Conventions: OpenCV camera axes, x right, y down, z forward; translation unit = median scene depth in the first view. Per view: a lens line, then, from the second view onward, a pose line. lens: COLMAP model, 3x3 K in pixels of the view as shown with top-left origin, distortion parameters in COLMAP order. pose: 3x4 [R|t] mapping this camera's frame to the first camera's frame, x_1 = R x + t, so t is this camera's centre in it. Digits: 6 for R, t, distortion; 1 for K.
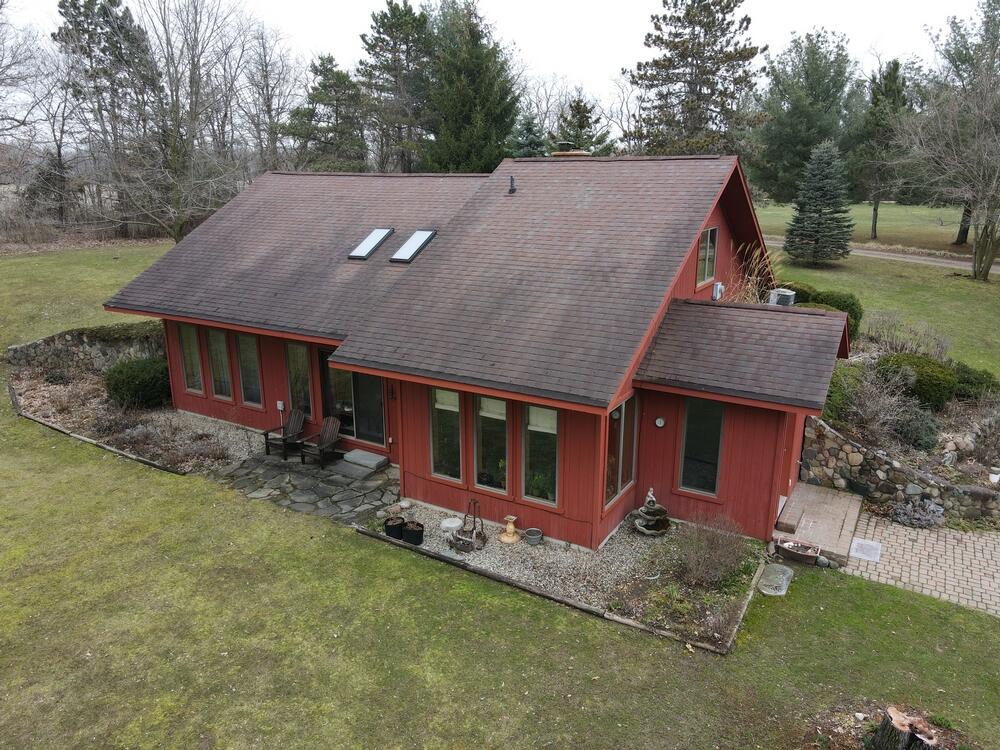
lens RADIAL K [[734.3, 0, 493.2], [0, 734.3, 370.6], [0, 0, 1]] dist [-0.005252, 0.036002]
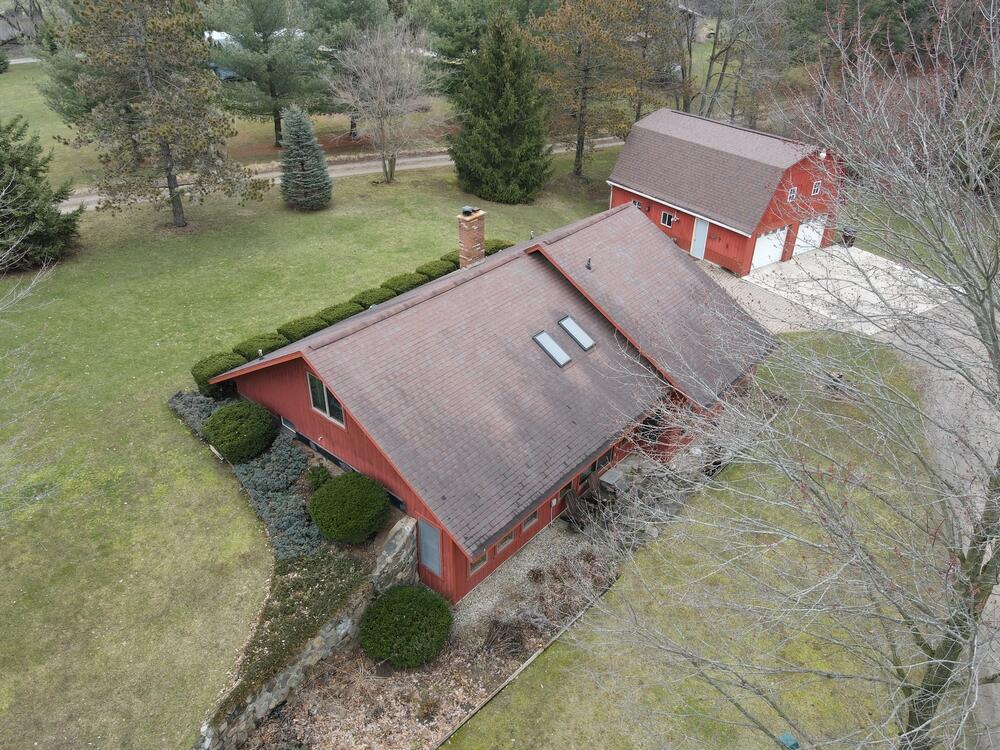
lens RADIAL K [[734.3, 0, 493.2], [0, 734.3, 370.6], [0, 0, 1]] dist [-0.005252, 0.036002]
pose [[0.175045, -0.517647, 0.837497, -1.514740], [0.257267, 0.845125, 0.468591, -0.913269], [-0.950354, 0.133435, 0.281108, 0.909275]]
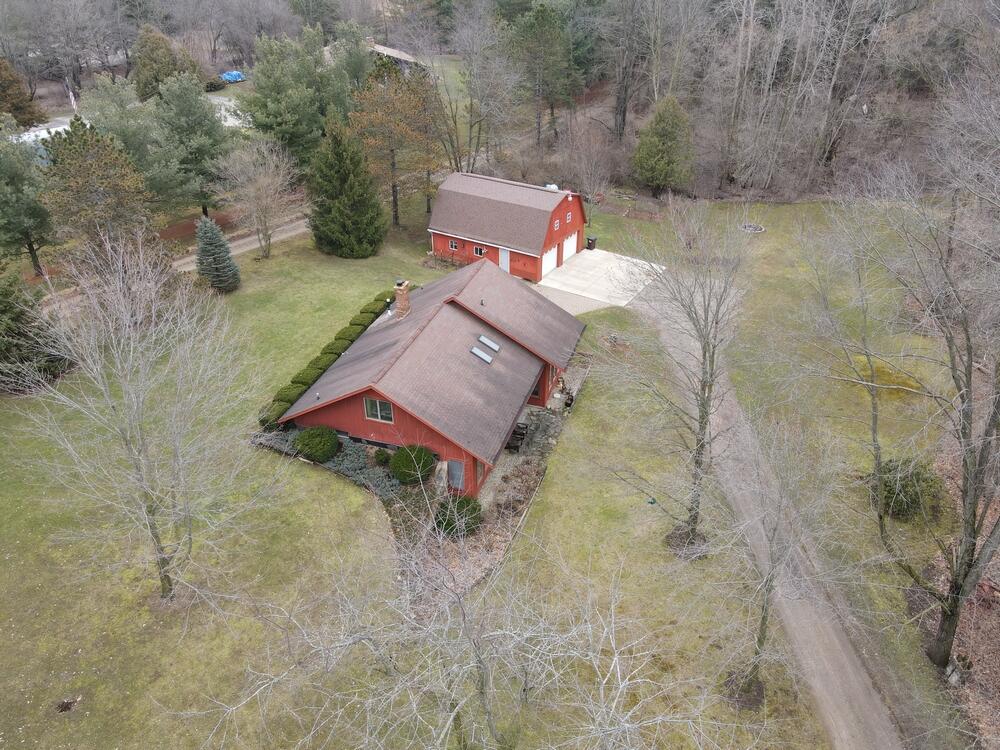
lens RADIAL K [[734.3, 0, 493.2], [0, 734.3, 370.6], [0, 0, 1]] dist [-0.005252, 0.036002]
pose [[-0.221955, -0.517318, 0.826509, -2.454226], [0.268335, 0.782515, 0.561842, -1.659374], [-0.937407, 0.346485, -0.034869, 1.286643]]
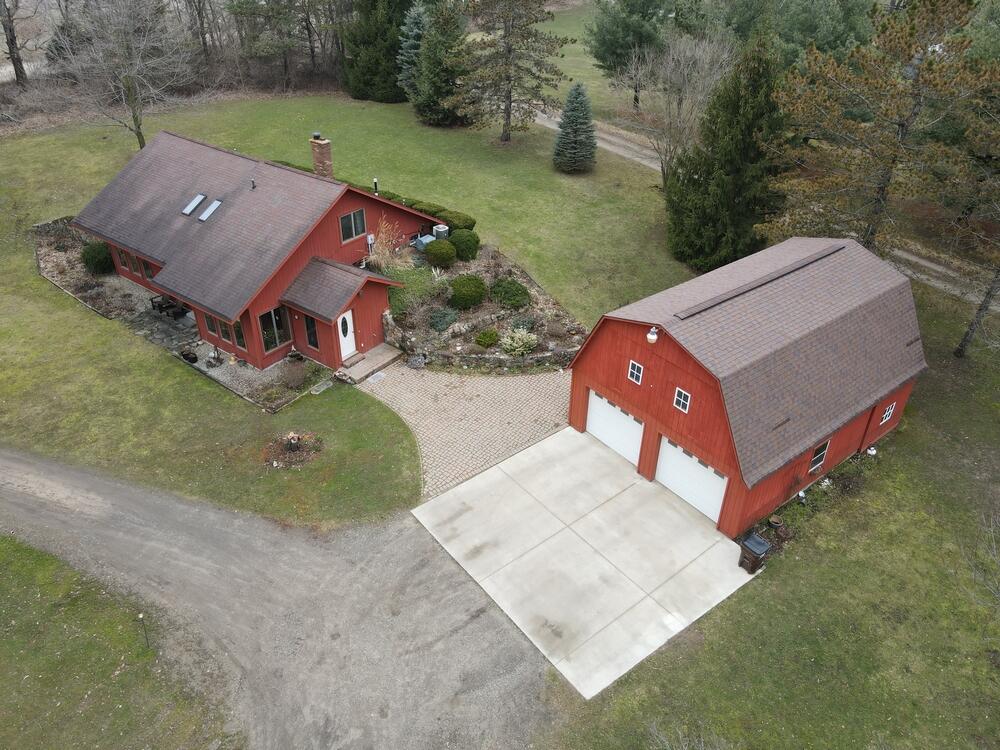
lens RADIAL K [[734.3, 0, 493.2], [0, 734.3, 370.6], [0, 0, 1]] dist [-0.005252, 0.036002]
pose [[0.994113, 0.064762, -0.086869, 0.975314], [-0.035080, 0.950914, 0.307462, -0.458533], [0.102517, -0.302604, 0.947587, -1.051896]]
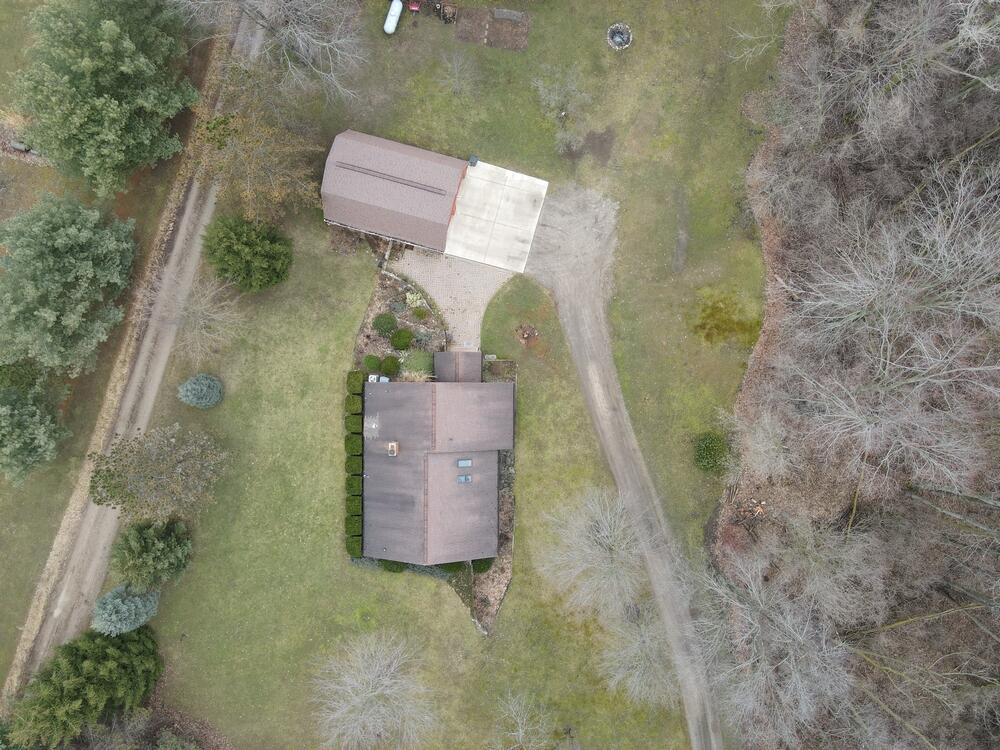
lens RADIAL K [[734.3, 0, 493.2], [0, 734.3, 370.6], [0, 0, 1]] dist [-0.005252, 0.036002]
pose [[-0.512537, -0.858430, 0.020104, 0.153451], [0.230102, -0.114754, 0.966377, -4.093988], [-0.827260, 0.499930, 0.256342, -0.283211]]
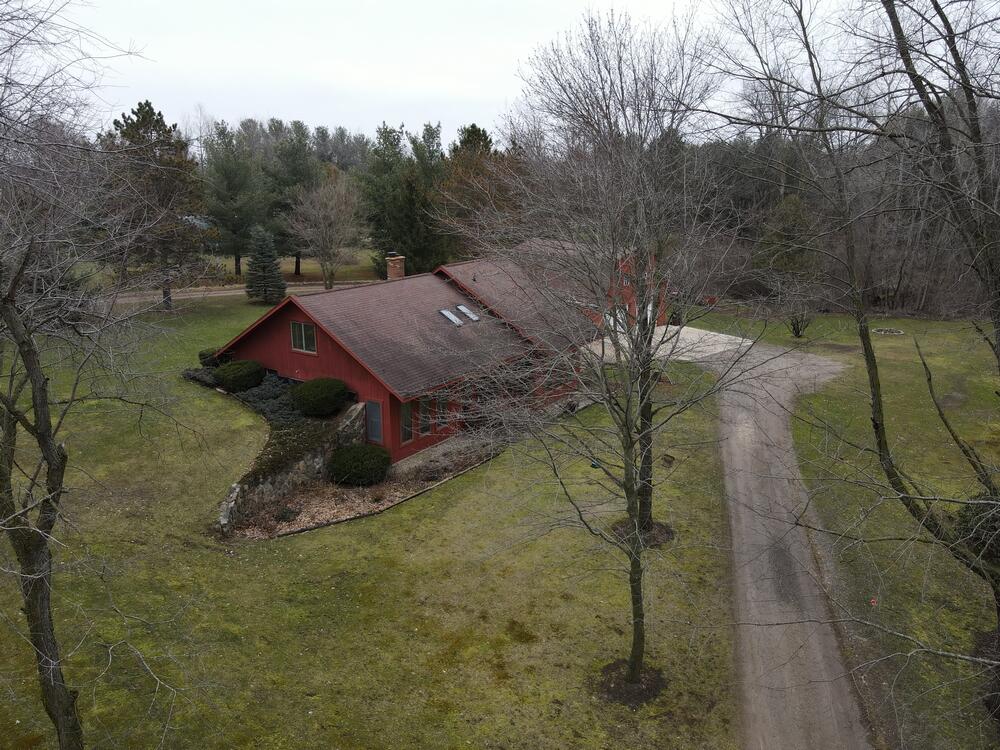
lens RADIAL K [[734.3, 0, 493.2], [0, 734.3, 370.6], [0, 0, 1]] dist [-0.005252, 0.036002]
pose [[0.059584, -0.259248, 0.963971, -2.459542], [0.267664, 0.934473, 0.234770, -0.562022], [-0.961668, 0.244032, 0.125071, 0.839975]]
